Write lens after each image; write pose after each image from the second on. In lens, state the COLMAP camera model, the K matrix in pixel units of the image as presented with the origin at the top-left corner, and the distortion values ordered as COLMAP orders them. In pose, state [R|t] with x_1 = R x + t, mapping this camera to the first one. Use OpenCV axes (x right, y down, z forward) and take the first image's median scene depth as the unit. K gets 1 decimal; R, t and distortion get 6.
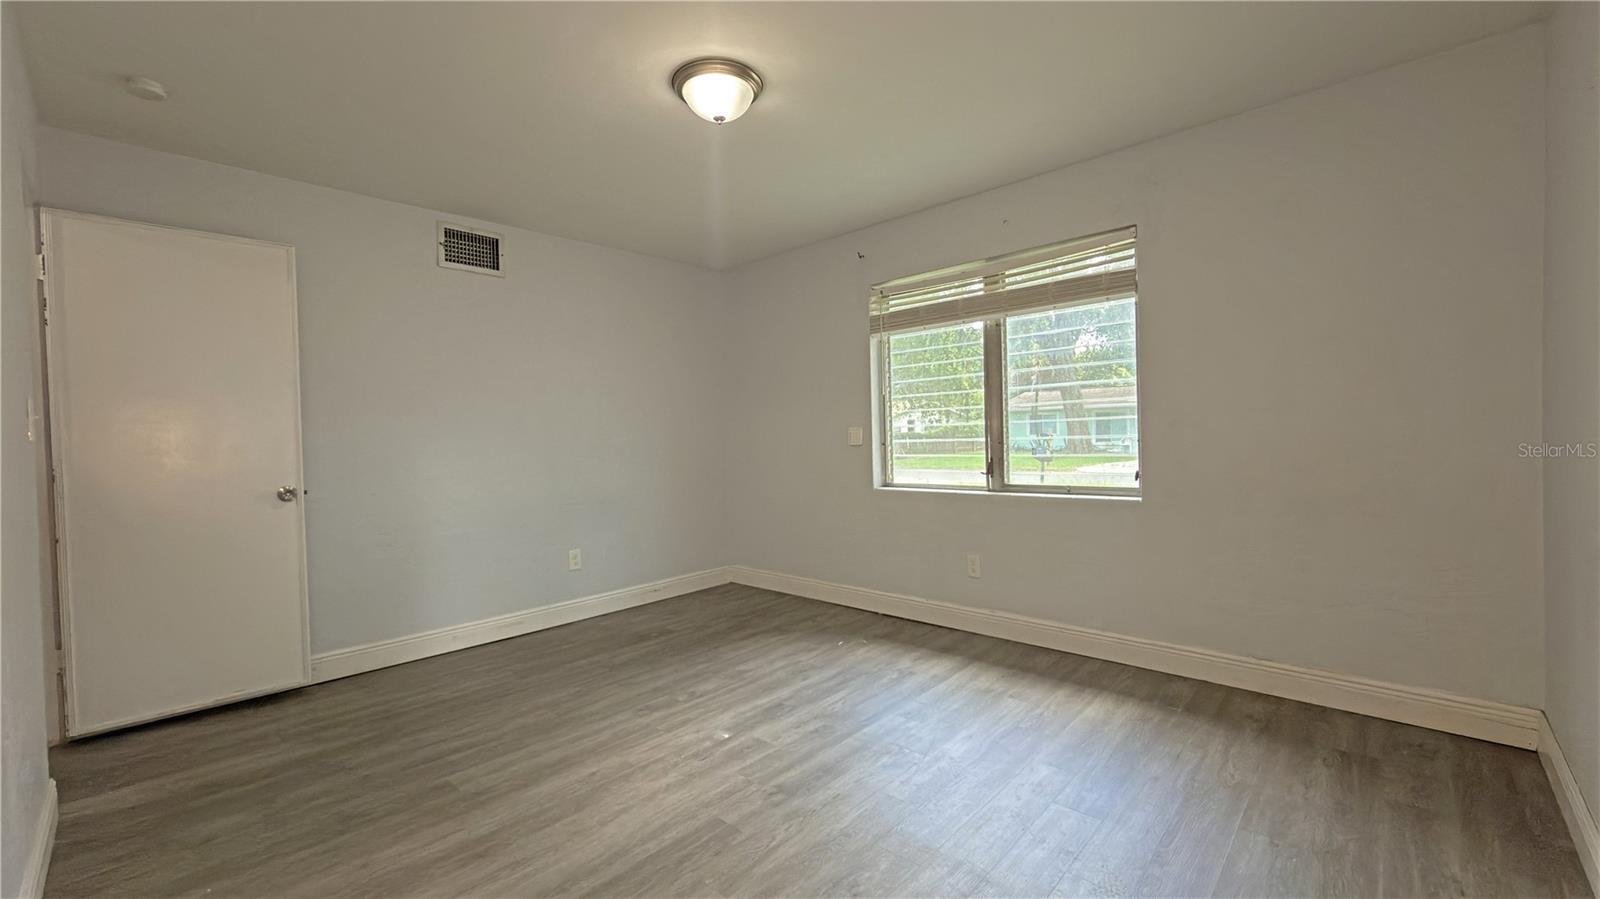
lens RADIAL K [[642.3, 0, 806.5], [0, 642.3, 449.6], [0, 0, 1]] dist [0.006945, 0.000072]
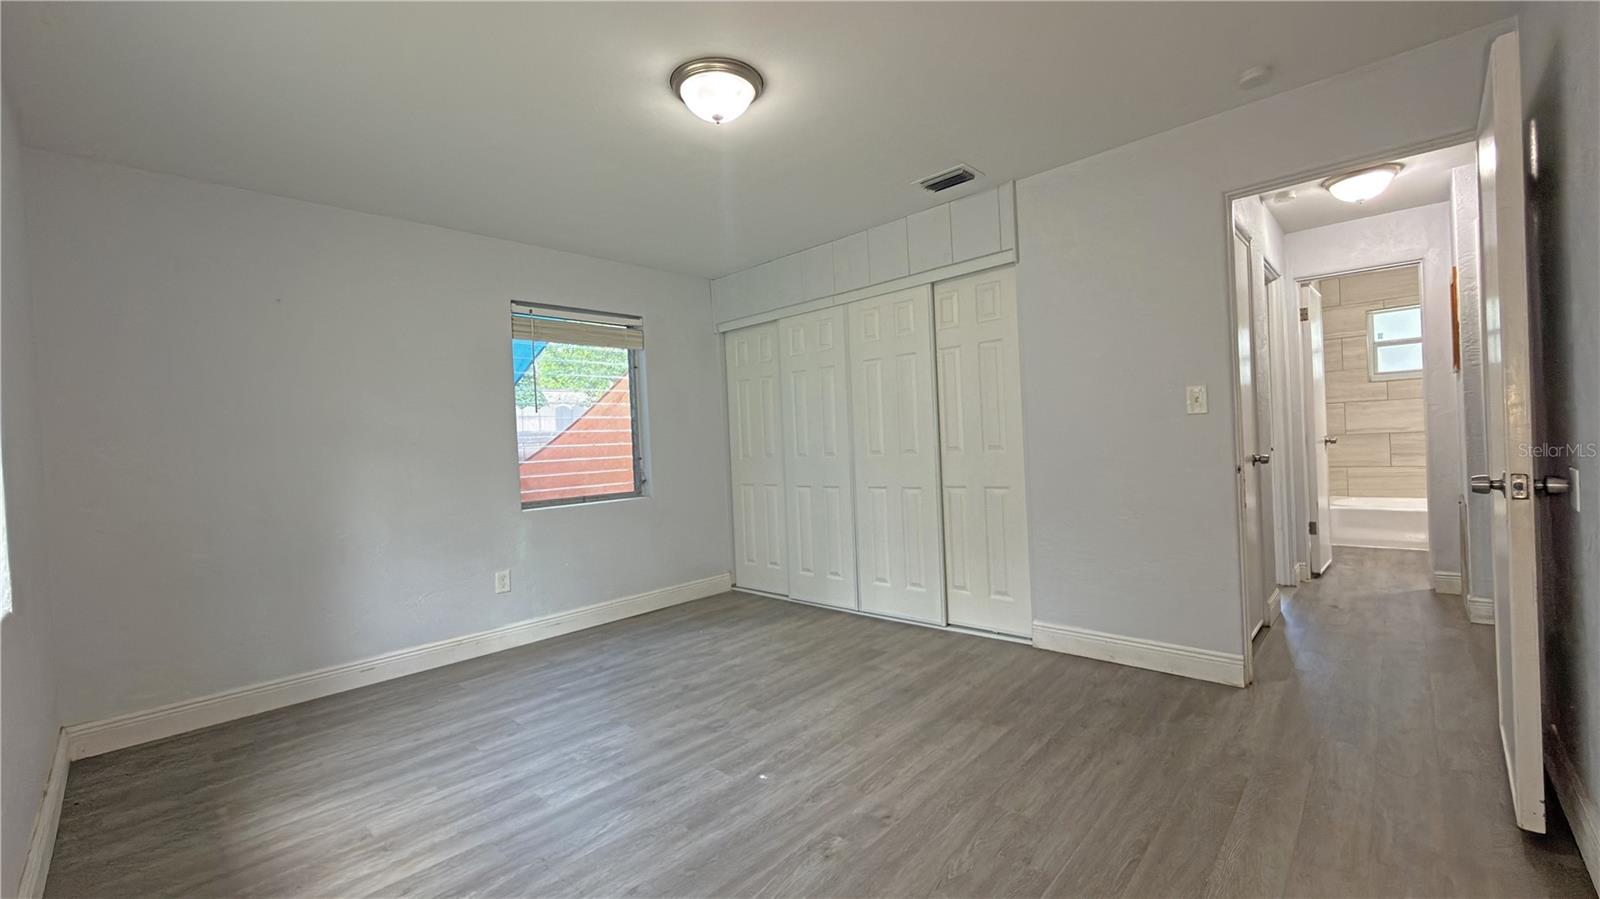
lens RADIAL K [[642.3, 0, 794.1], [0, 642.3, 448.5], [0, 0, 1]] dist [0.006945, 0.000072]
pose [[-0.997007, 0.074280, 0.021439, -0.226439], [0.074826, 0.996860, 0.025902, -0.030444], [-0.019448, 0.027429, -0.999435, 1.921955]]
